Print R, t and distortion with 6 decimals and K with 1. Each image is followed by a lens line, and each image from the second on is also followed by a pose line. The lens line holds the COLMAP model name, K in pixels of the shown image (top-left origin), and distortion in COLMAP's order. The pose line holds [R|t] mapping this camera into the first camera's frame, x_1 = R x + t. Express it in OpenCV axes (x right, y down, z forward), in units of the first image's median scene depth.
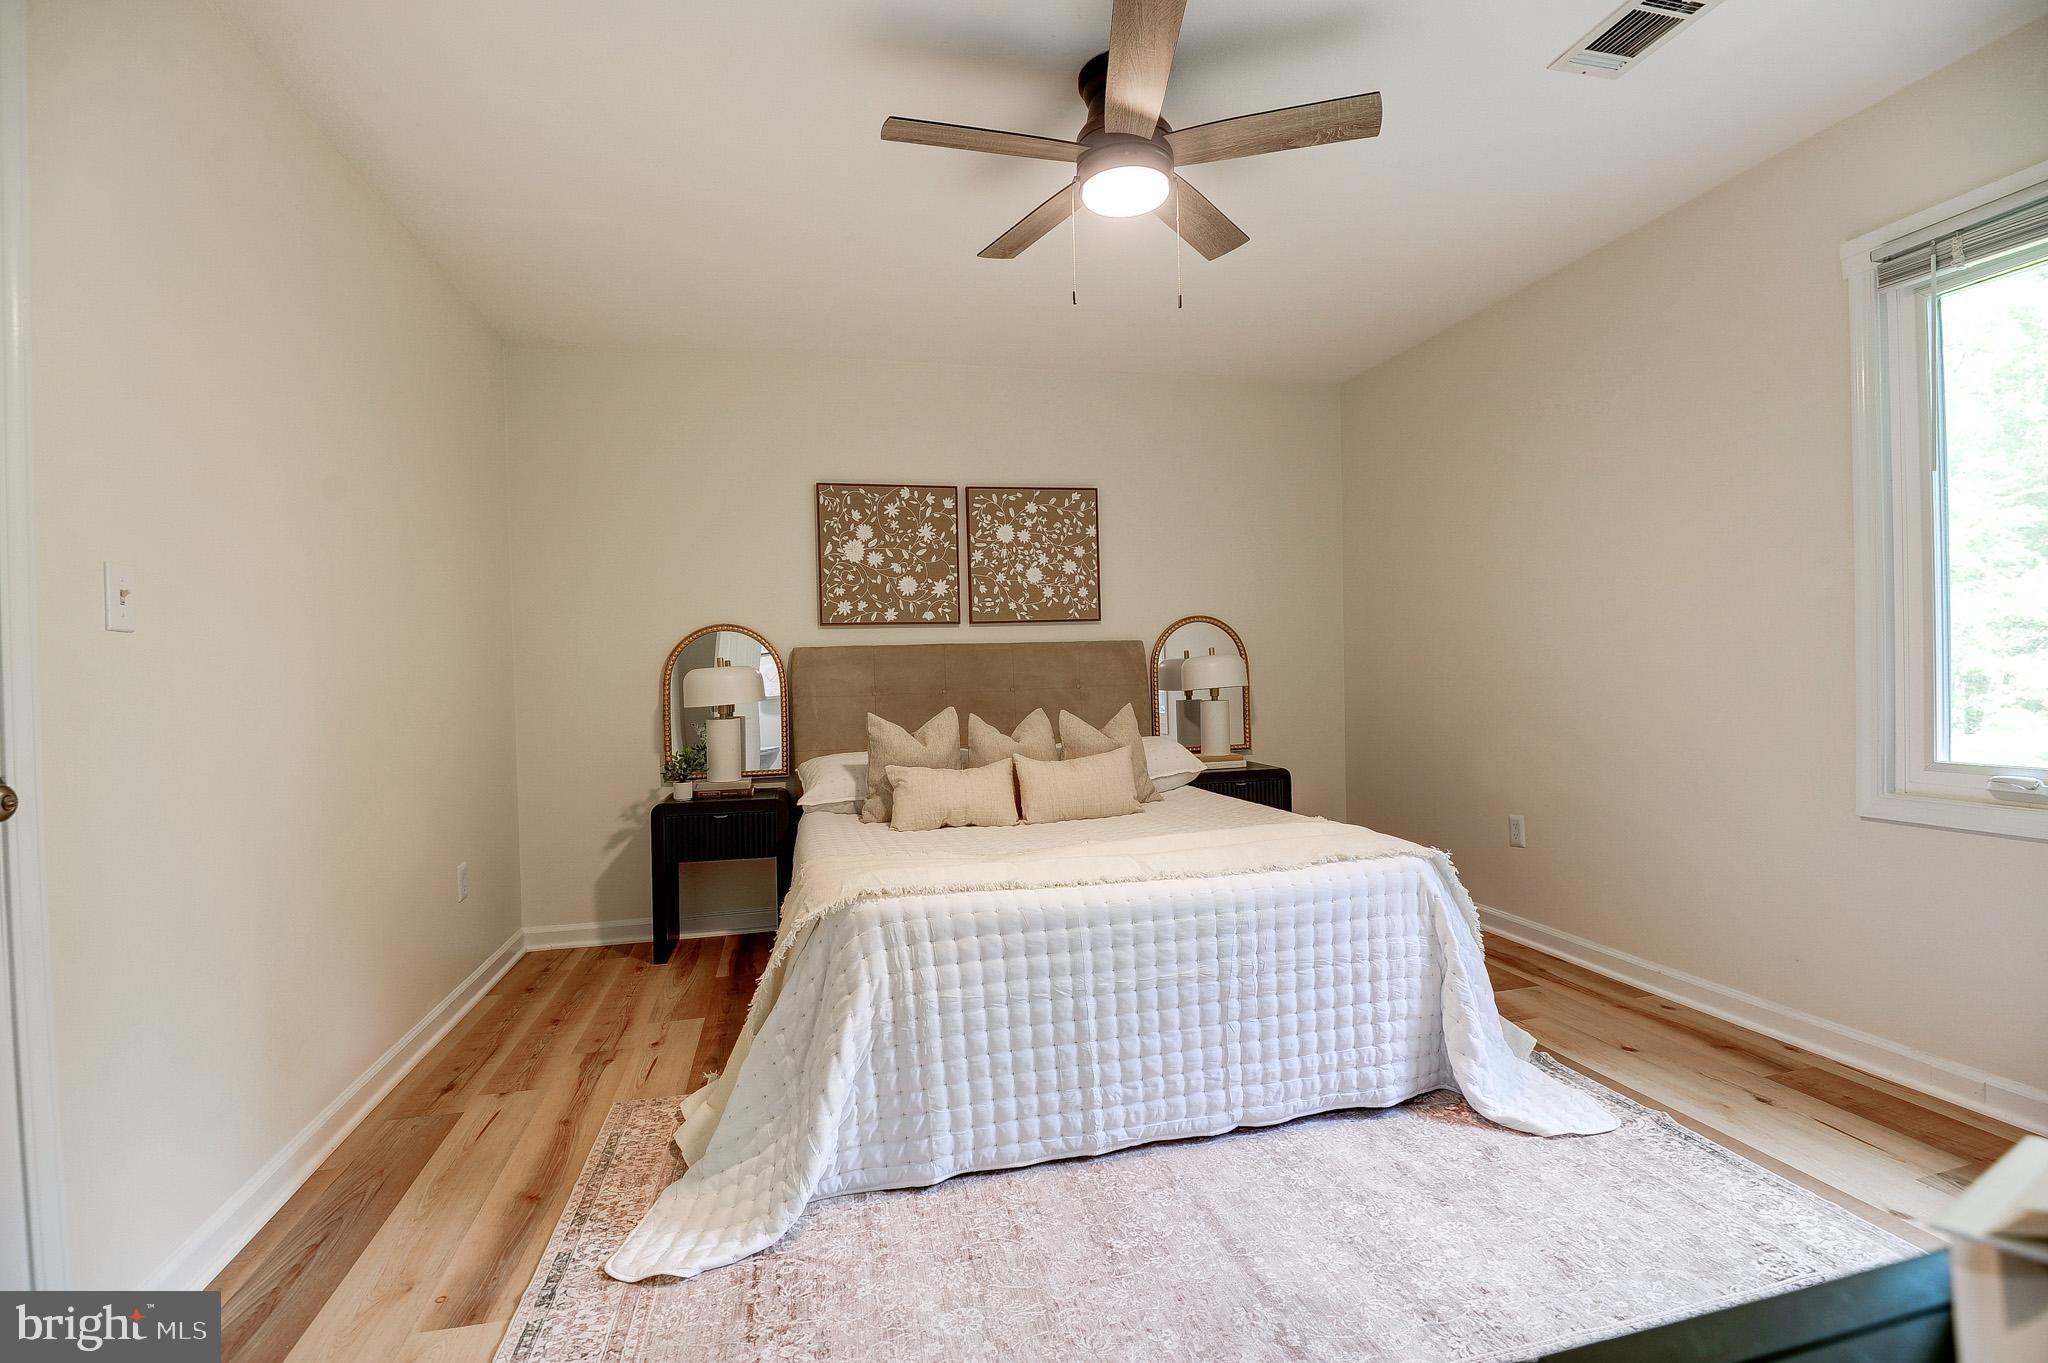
lens RADIAL K [[943.5, 0, 1024.0], [0, 943.5, 681.5], [0, 0, 1]] dist [-0.000574, -0.018553]
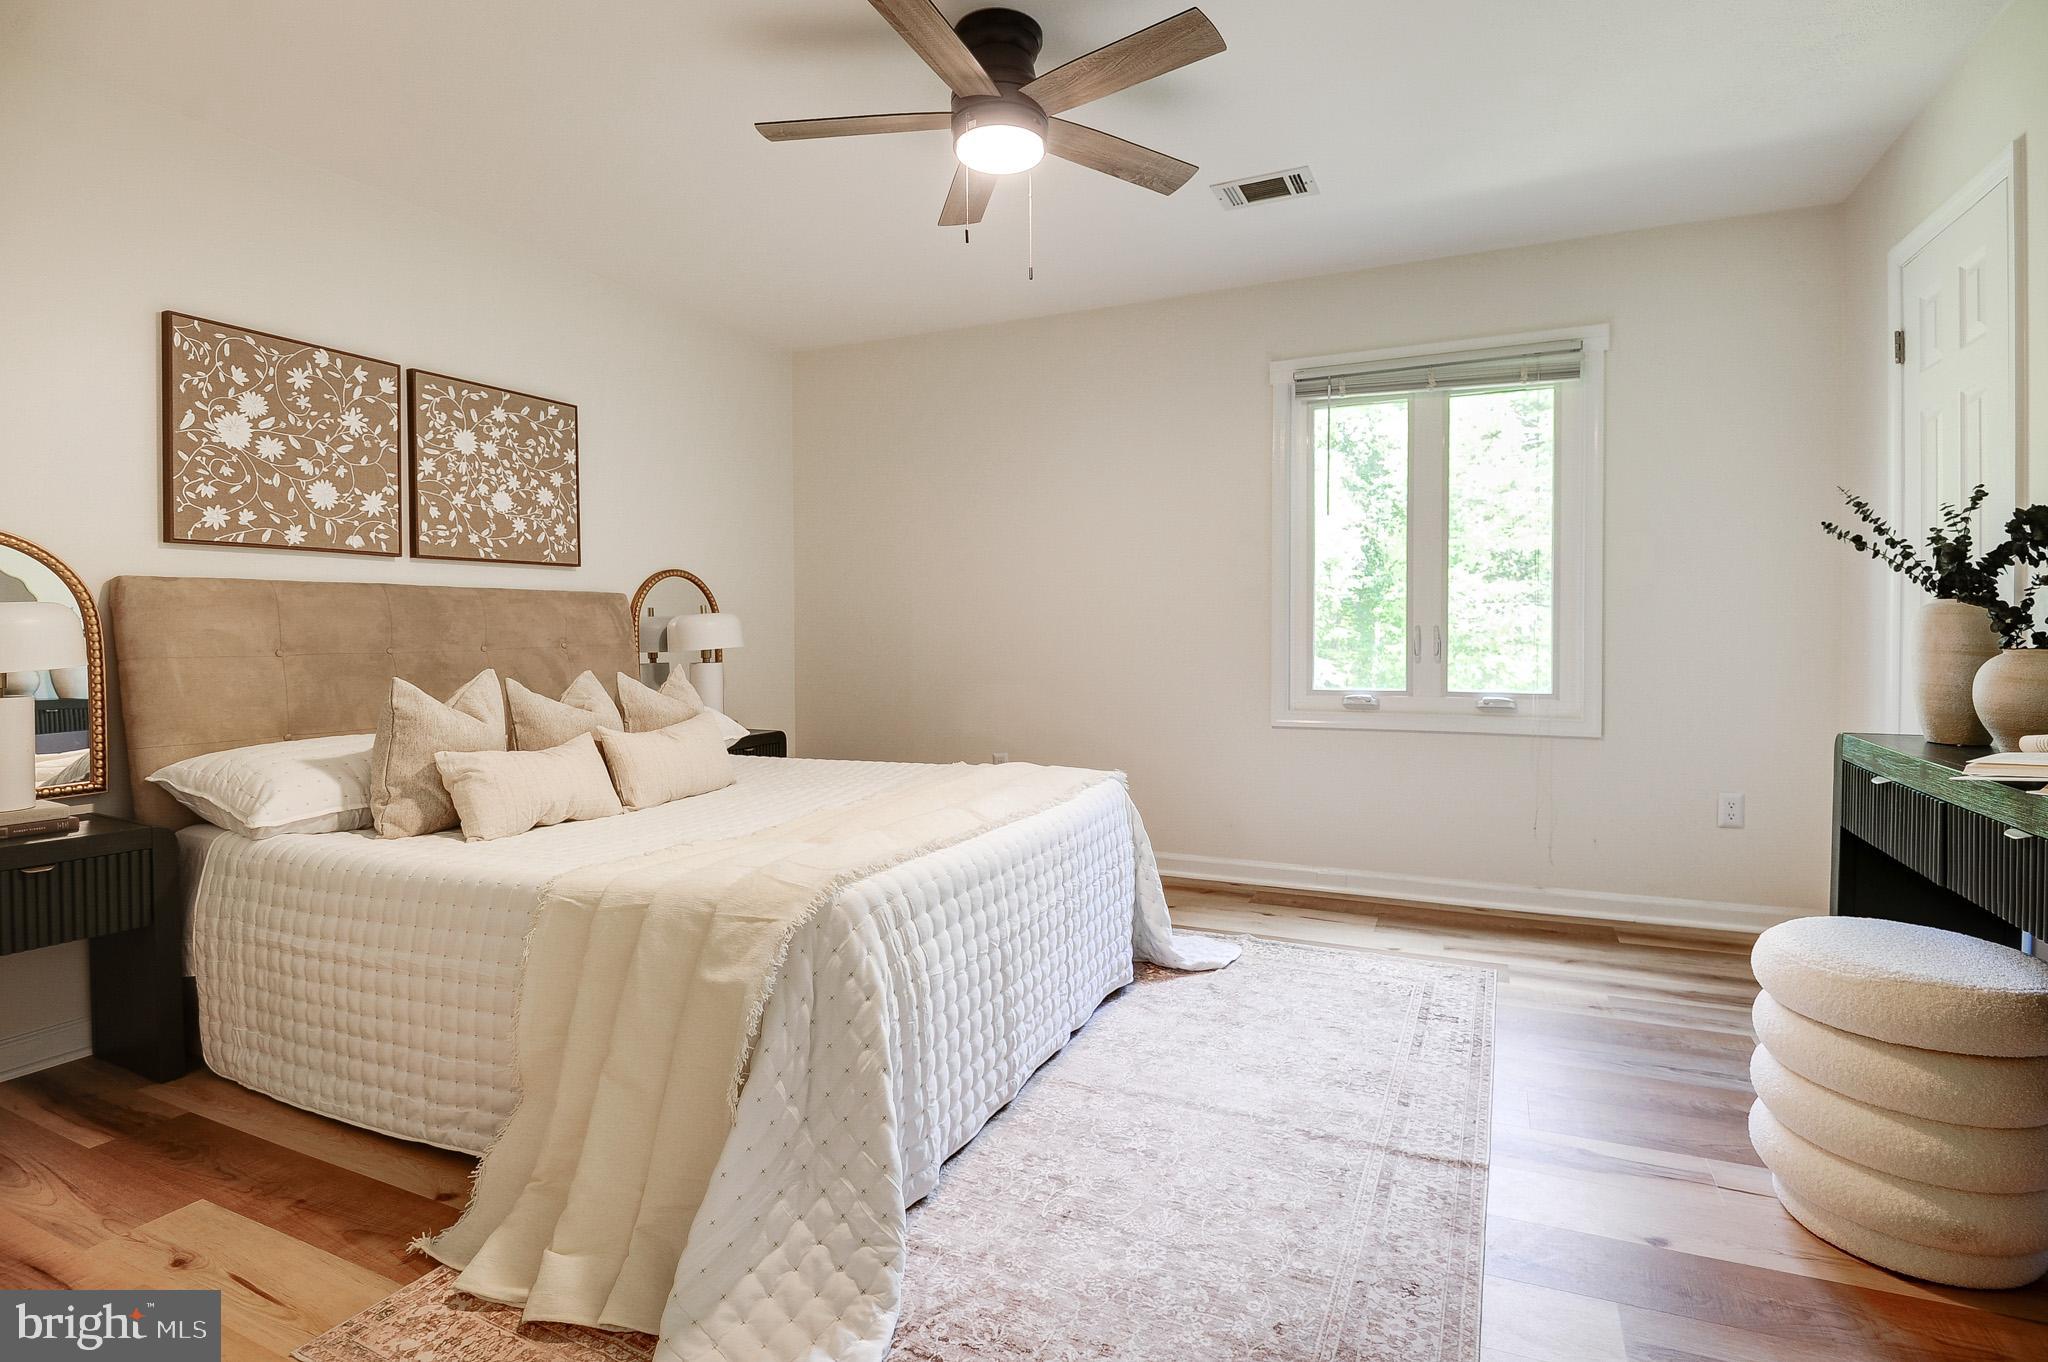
lens RADIAL K [[973.9, 0, 1025.4], [0, 973.9, 650.3], [0, 0, 1]] dist [0.023323, -0.039358]
pose [[0.612554, 0.005126, 0.790412, -0.367052], [-0.001579, 0.999985, -0.005261, 0.013328], [-0.790427, 0.001975, 0.612553, 0.170456]]
